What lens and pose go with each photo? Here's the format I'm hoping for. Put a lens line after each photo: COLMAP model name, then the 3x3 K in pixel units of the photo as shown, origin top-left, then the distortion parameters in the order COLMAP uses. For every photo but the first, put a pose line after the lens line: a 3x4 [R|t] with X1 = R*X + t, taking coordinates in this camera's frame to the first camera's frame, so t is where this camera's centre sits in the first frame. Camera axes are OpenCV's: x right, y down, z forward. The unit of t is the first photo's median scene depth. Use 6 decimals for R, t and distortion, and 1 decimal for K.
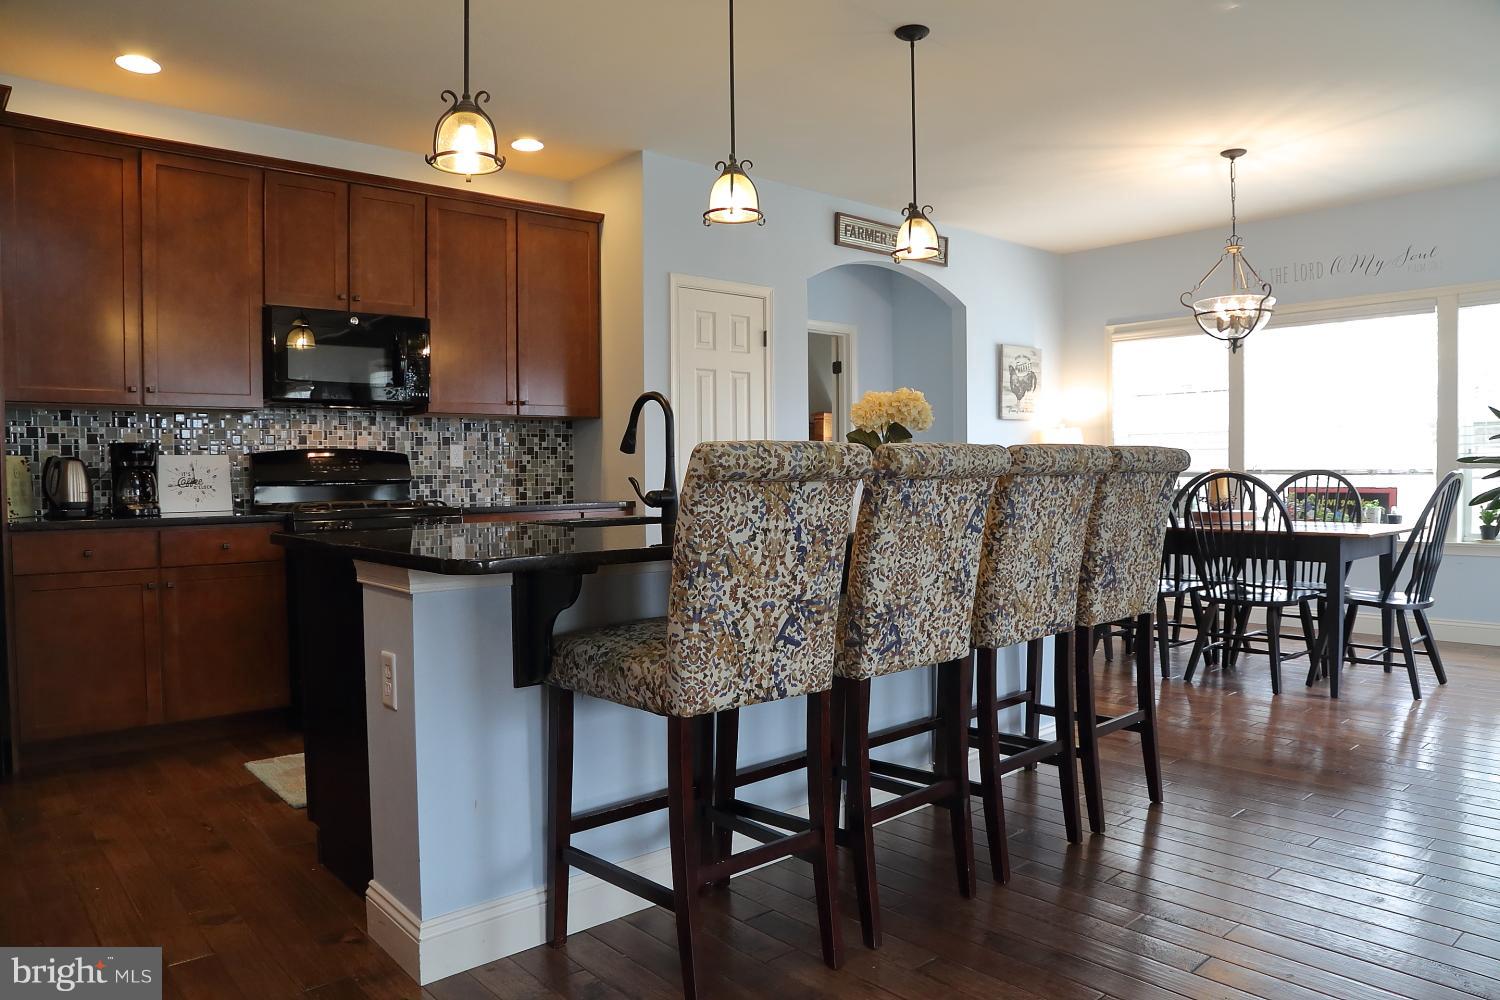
lens RADIAL K [[1045.8, 0, 750.0], [0, 1045.8, 500.0], [0, 0, 1]] dist [-0.044619, 0.000981]
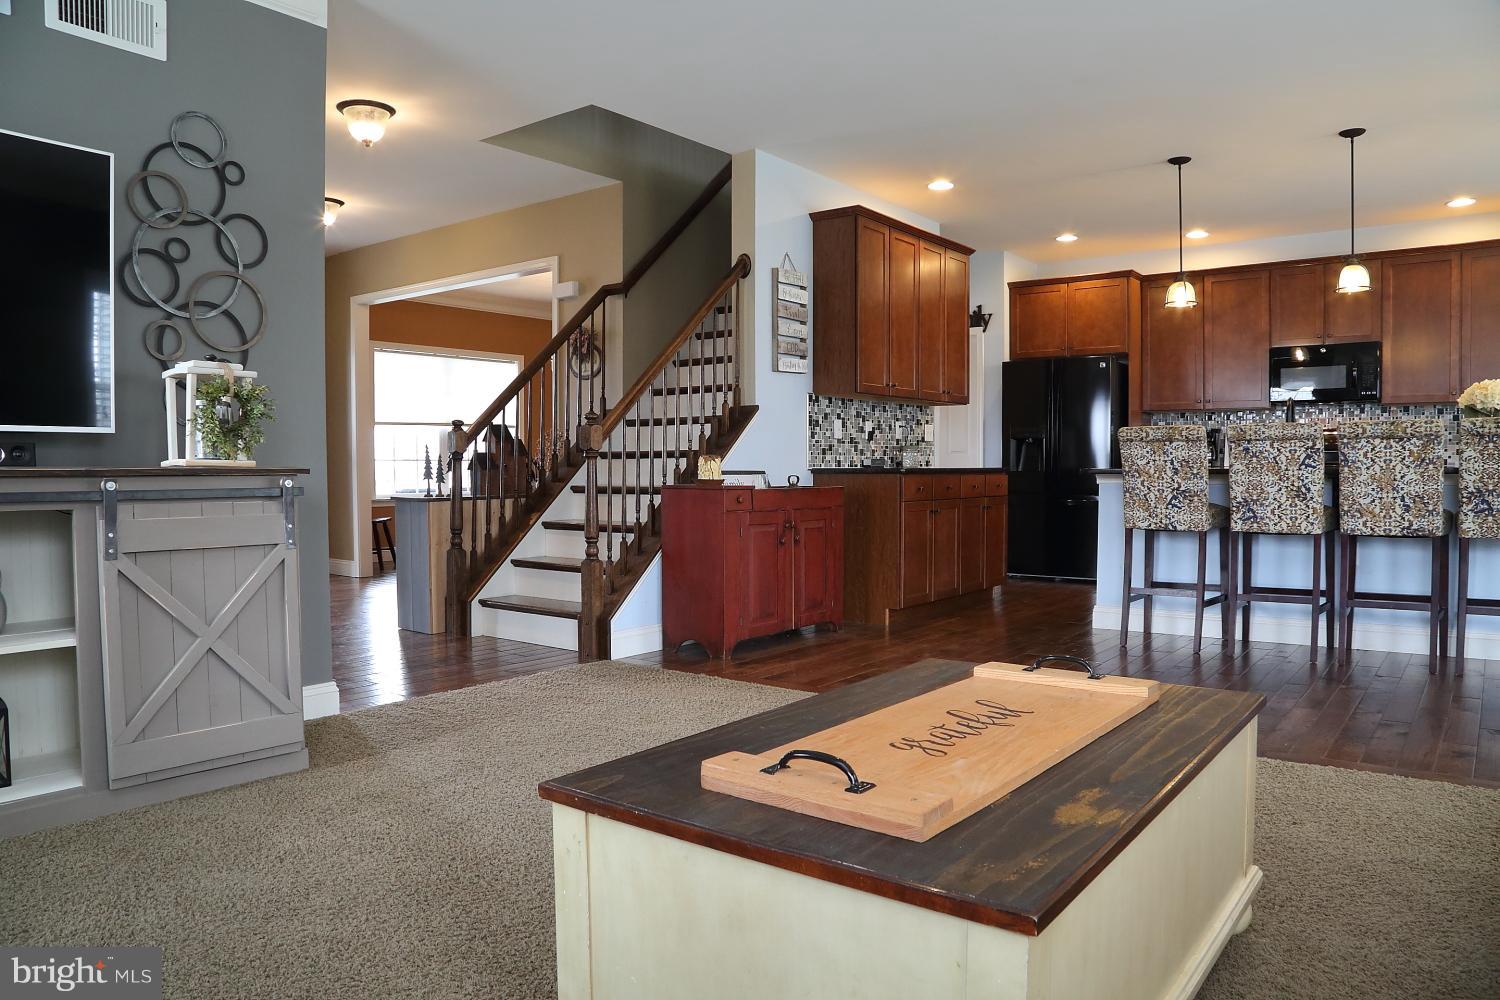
lens RADIAL K [[1045.8, 0, 750.0], [0, 1045.8, 500.0], [0, 0, 1]] dist [-0.044619, 0.000981]
pose [[0.241975, 0.041700, -0.969386, 1.006126], [-0.025545, 0.999004, 0.036598, 0.025919], [0.969946, 0.015907, 0.242799, -0.267214]]
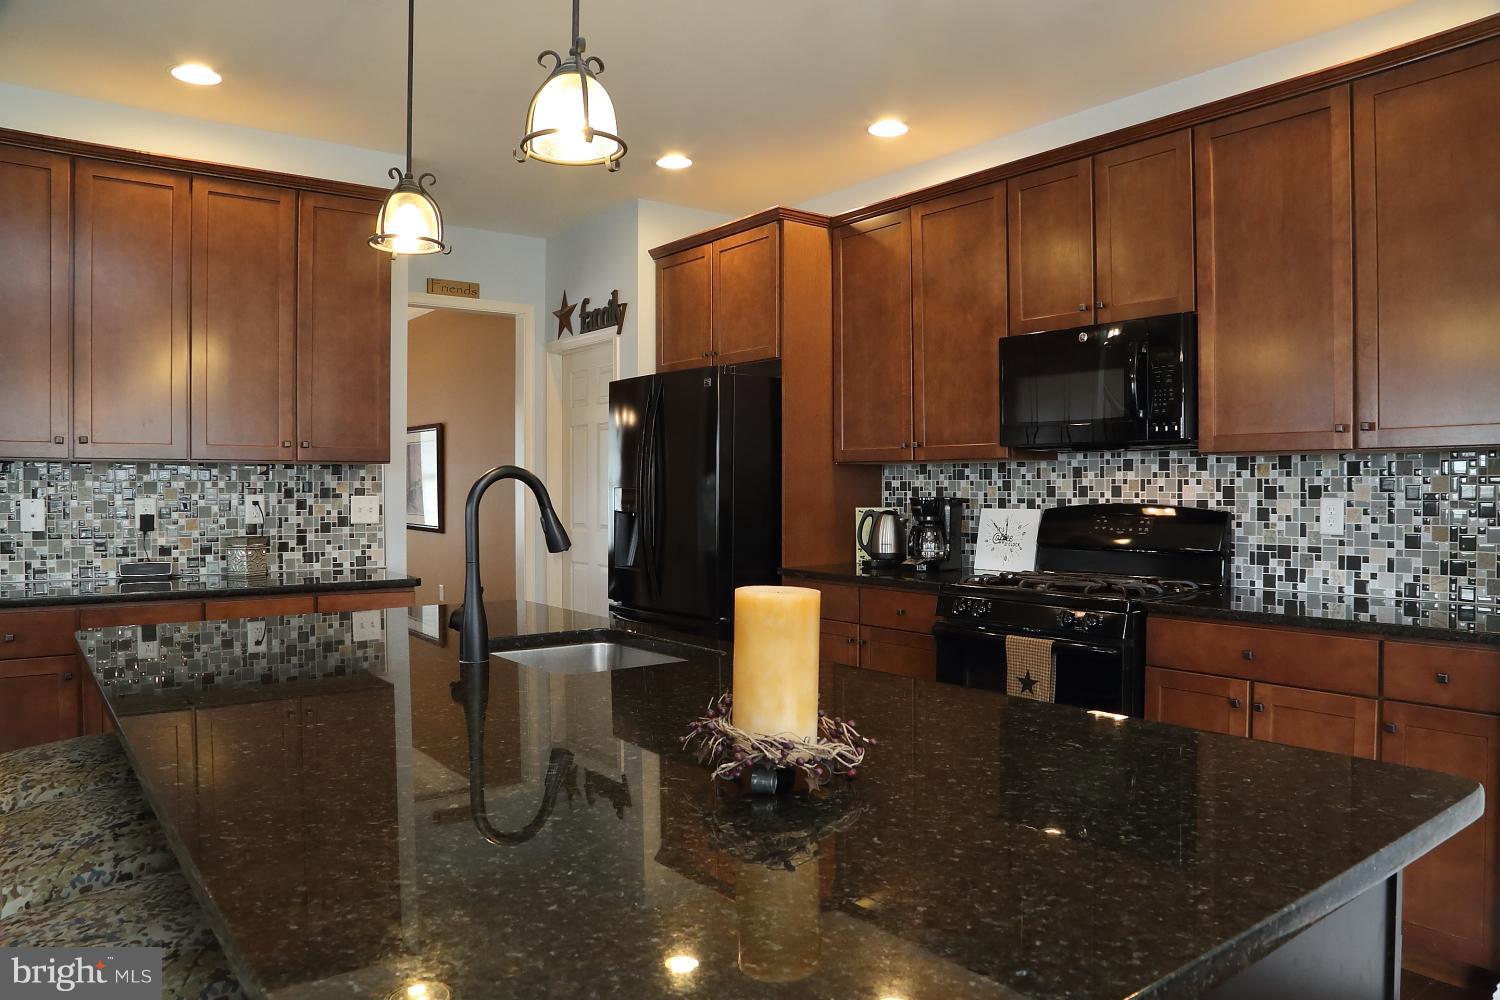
lens RADIAL K [[1033.1, 0, 713.2], [0, 1033.1, 510.0], [0, 0, 1]] dist [-0.085538, -0.000661]
pose [[-0.071250, 0.033682, -0.996890, 0.390702], [-0.024024, 0.999082, 0.035473, -0.069417], [0.997169, 0.026477, -0.070375, 0.814424]]
